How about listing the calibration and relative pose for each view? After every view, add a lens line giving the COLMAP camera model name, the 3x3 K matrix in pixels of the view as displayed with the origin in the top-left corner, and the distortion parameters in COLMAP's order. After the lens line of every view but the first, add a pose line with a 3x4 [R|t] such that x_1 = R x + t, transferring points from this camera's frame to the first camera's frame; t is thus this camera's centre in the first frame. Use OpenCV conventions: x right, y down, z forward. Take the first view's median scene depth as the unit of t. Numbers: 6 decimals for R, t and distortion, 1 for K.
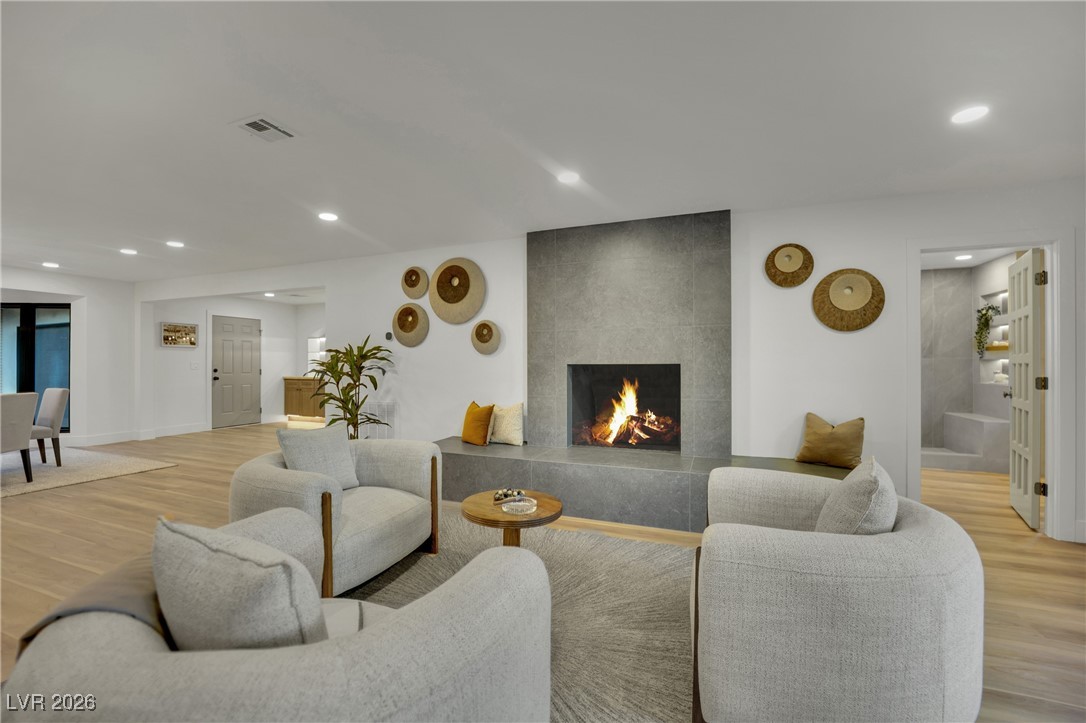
lens RADIAL K [[443.5, 0, 534.2], [0, 443.5, 360.9], [0, 0, 1]] dist [-0.013168, 0.000377]
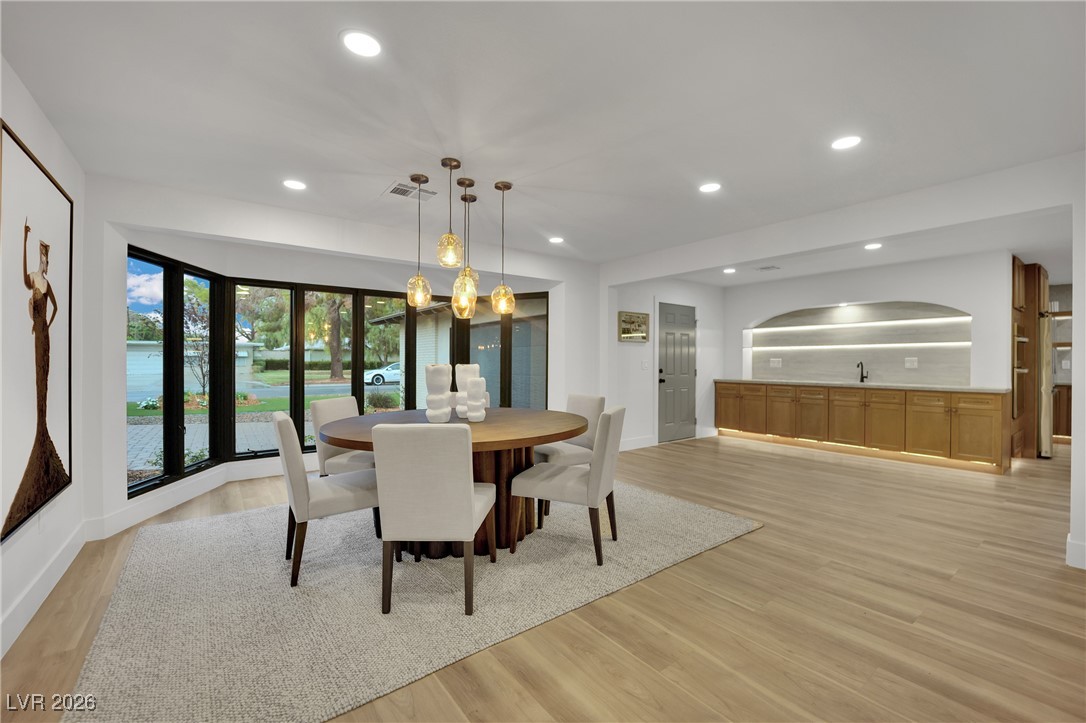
lens RADIAL K [[443.5, 0, 550.8], [0, 443.5, 363.2], [0, 0, 1]] dist [-0.013168, 0.000377]
pose [[0.862586, 0.004127, -0.505894, -0.461866], [0.000065, 0.999966, 0.008268, 0.000891], [0.505911, -0.007164, 0.862556, 0.187774]]
